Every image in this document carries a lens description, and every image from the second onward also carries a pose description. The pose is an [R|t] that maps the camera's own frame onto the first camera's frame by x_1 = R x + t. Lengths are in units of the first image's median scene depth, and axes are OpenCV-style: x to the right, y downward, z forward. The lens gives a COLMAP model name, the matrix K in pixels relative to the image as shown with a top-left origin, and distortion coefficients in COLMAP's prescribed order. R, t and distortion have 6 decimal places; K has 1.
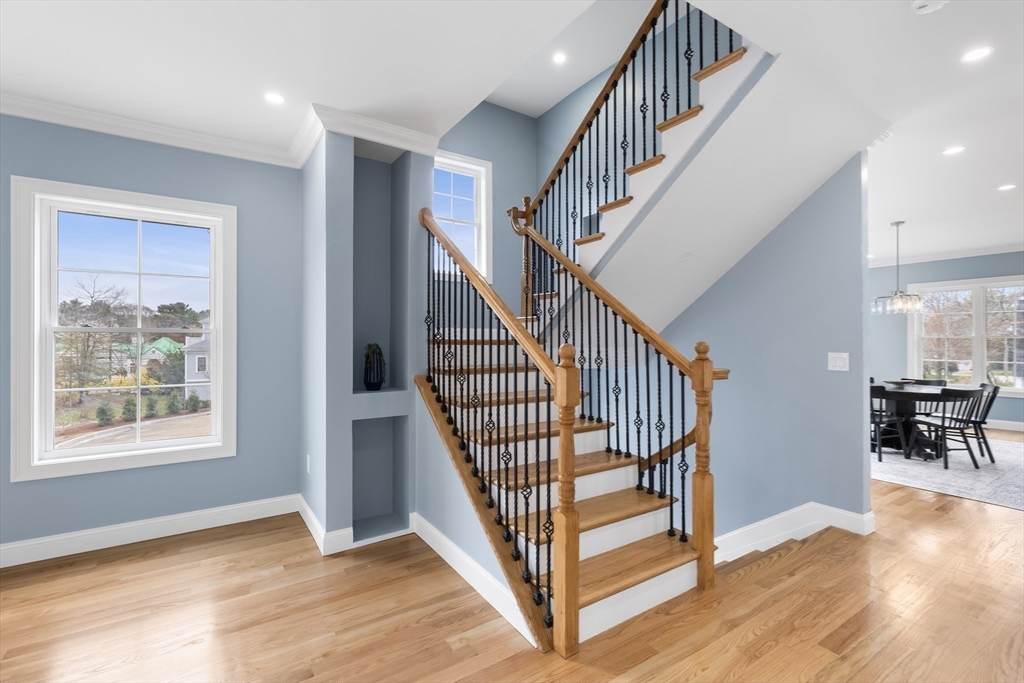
lens RADIAL K [[458.4, 0, 516.4], [0, 458.4, 345.0], [0, 0, 1]] dist [0.009744, -0.001559]
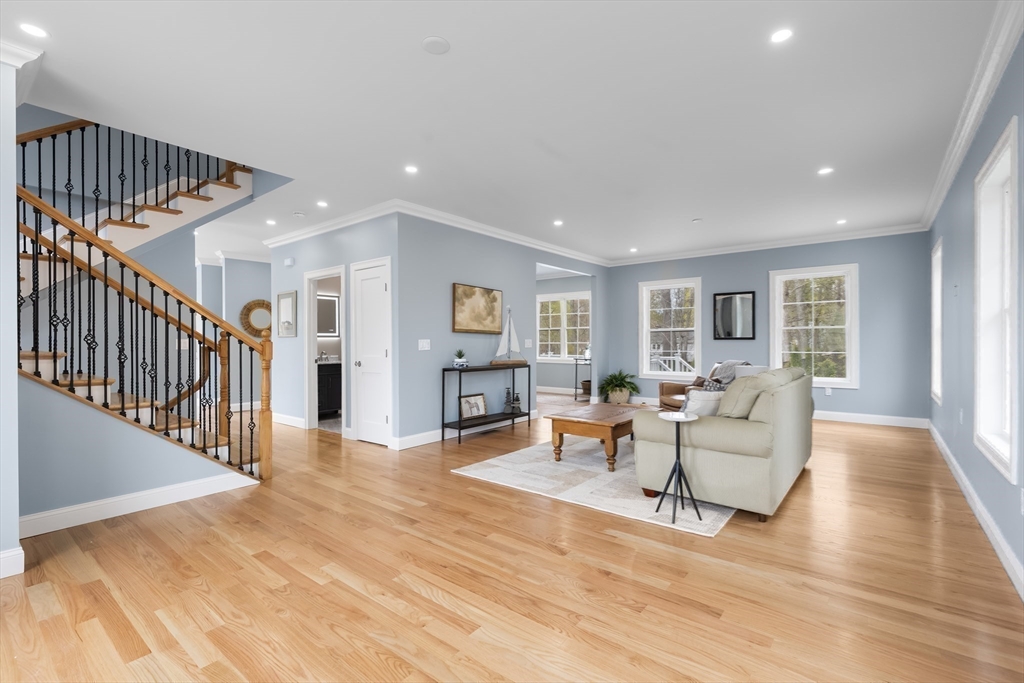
lens RADIAL K [[458.4, 0, 507.2], [0, 458.4, 344.3], [0, 0, 1]] dist [0.009744, -0.001559]
pose [[-0.310436, 0.000596, 0.950594, -1.543694], [0.005060, 0.999987, 0.001025, 0.045489], [-0.950581, 0.005128, -0.310435, 0.428532]]
